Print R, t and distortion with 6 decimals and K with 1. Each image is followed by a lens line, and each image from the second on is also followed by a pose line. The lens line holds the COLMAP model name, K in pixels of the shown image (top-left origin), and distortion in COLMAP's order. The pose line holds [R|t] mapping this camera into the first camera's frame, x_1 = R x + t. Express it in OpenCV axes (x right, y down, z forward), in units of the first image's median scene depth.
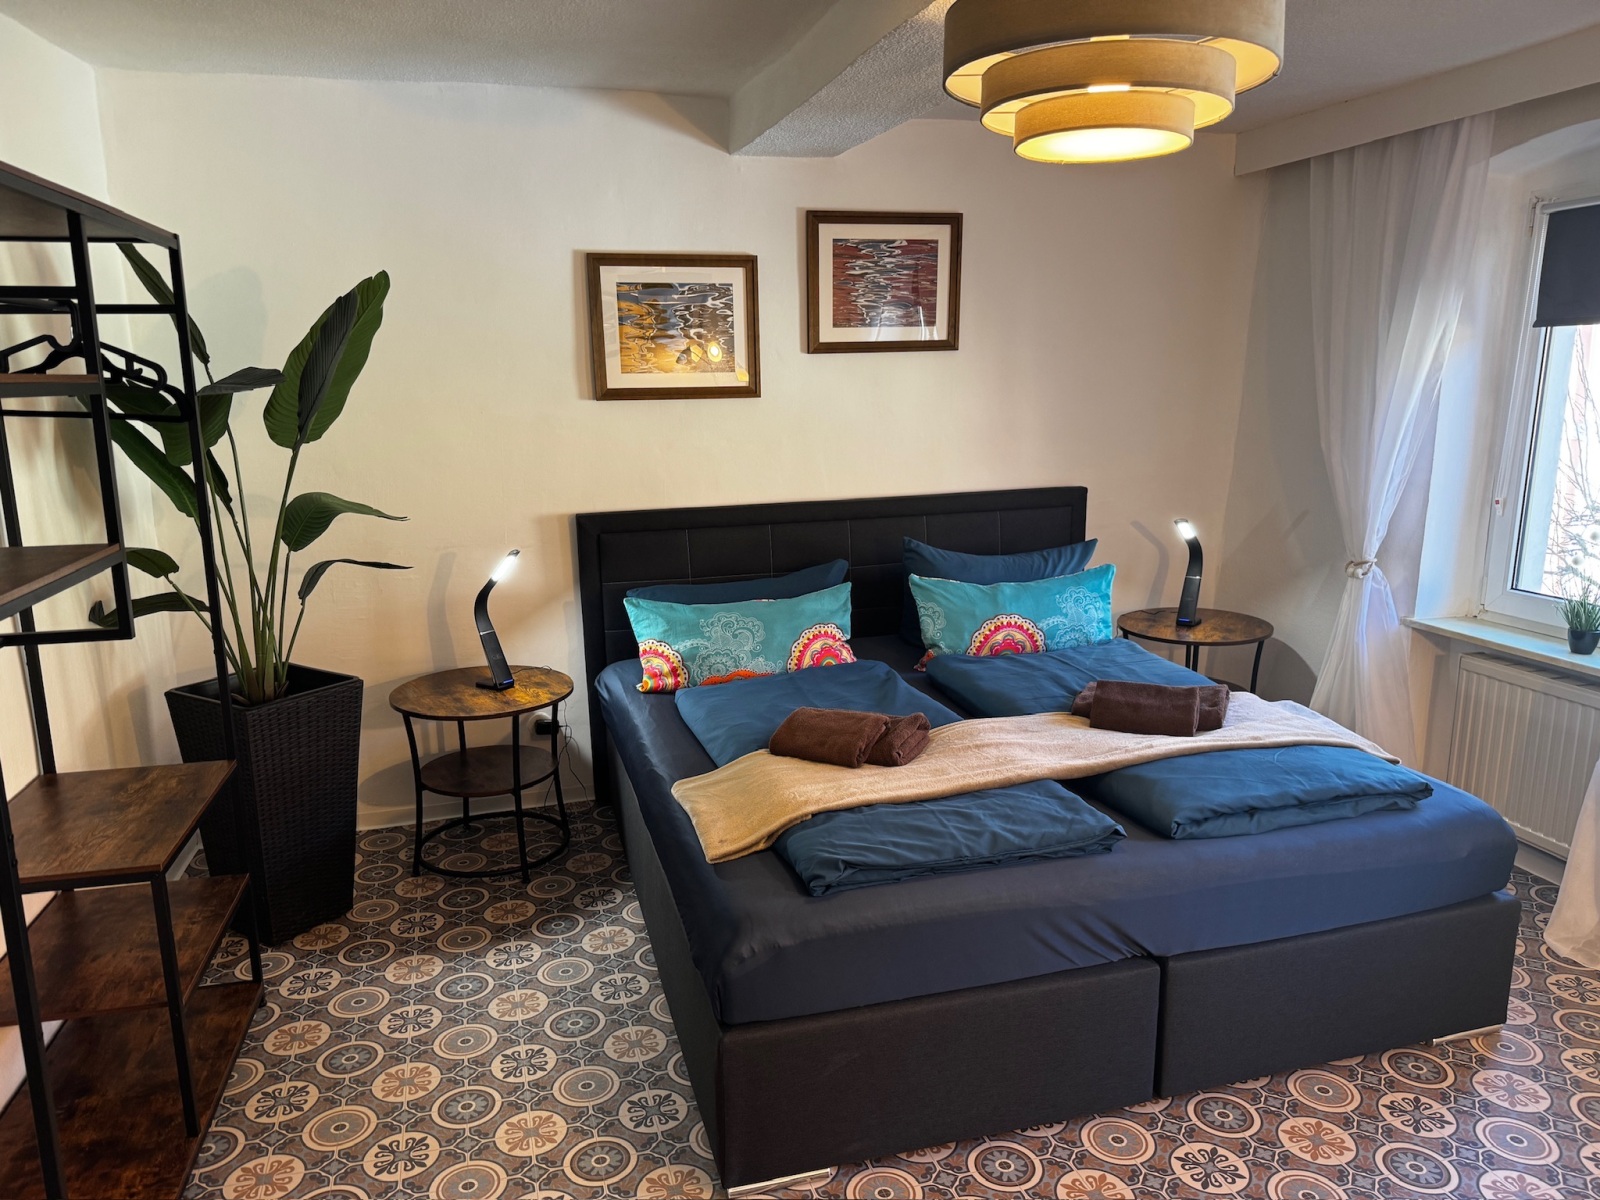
lens RADIAL K [[1111.8, 0, 798.3], [0, 1111.8, 600.9], [0, 0, 1]] dist [0.035028, -0.009122]
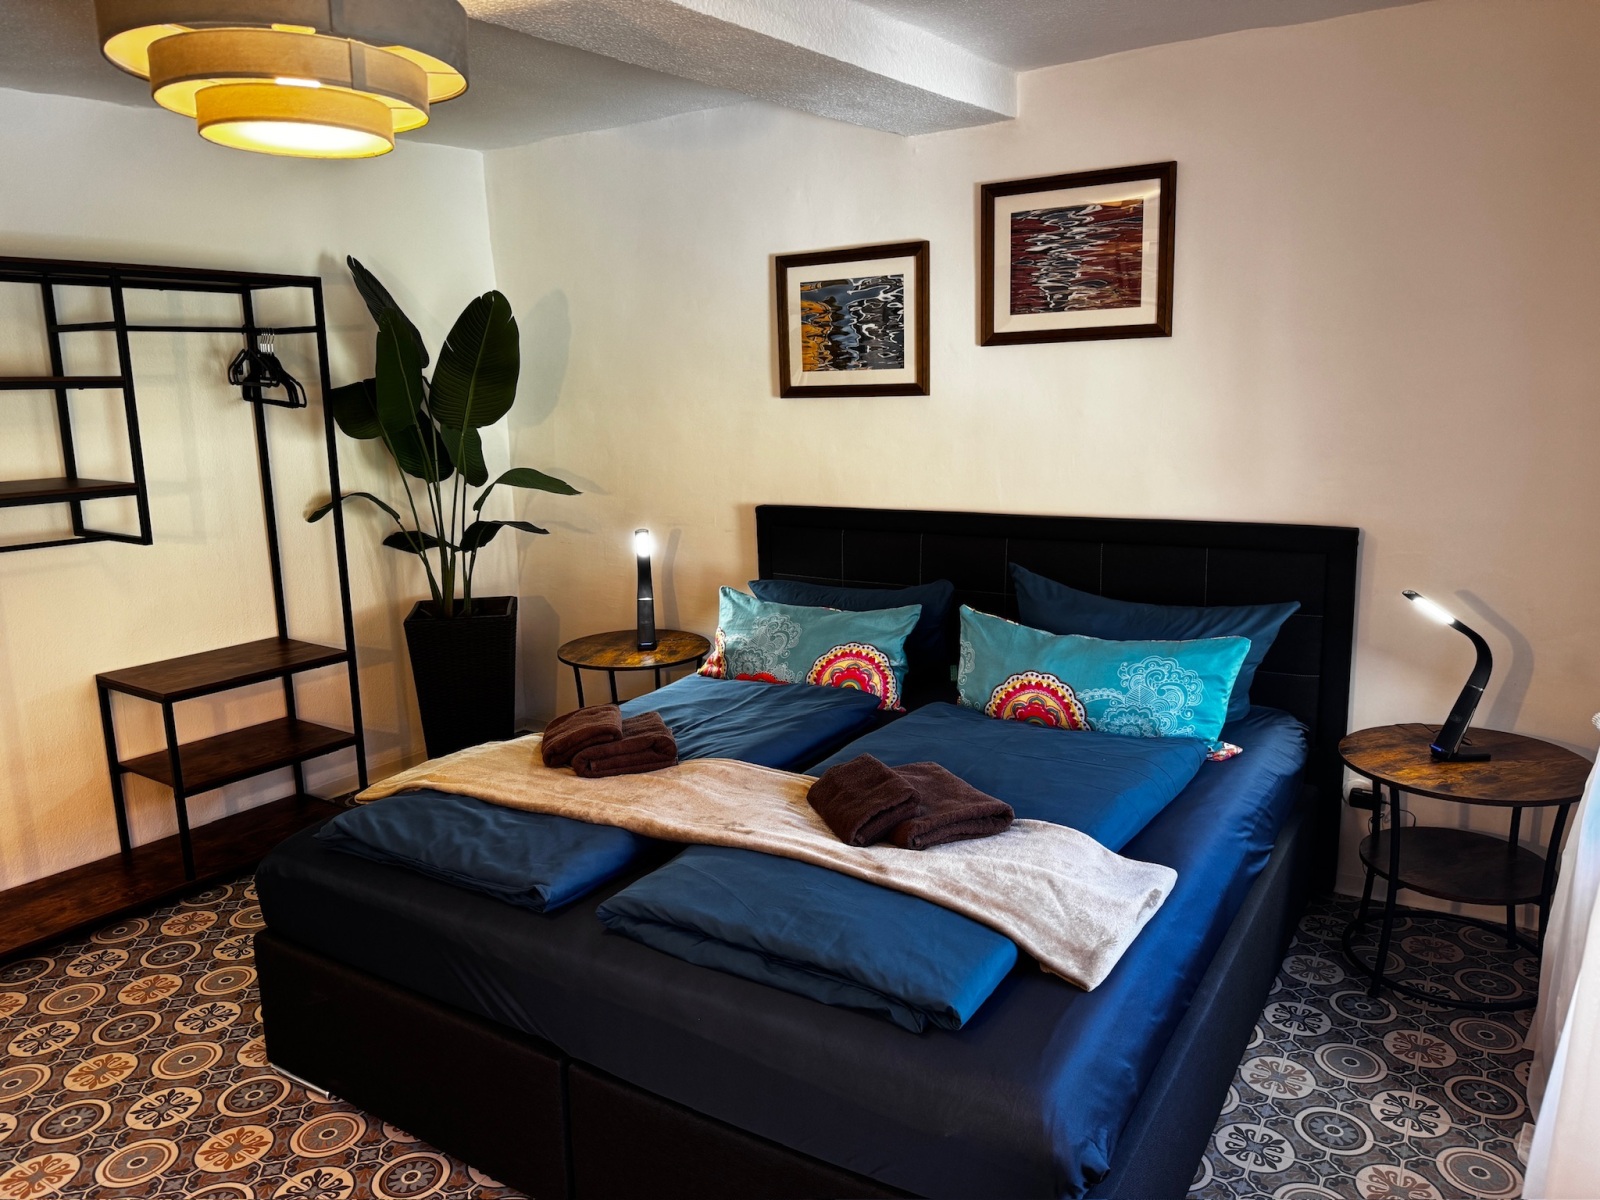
lens RADIAL K [[1111.8, 0, 796.1], [0, 1111.8, 596.4], [0, 0, 1]] dist [0.035028, -0.009122]
pose [[0.664546, 0.141231, -0.733780, 0.610980], [-0.136893, 0.988368, 0.066255, -0.066341], [0.734602, 0.056419, 0.676149, 0.314460]]
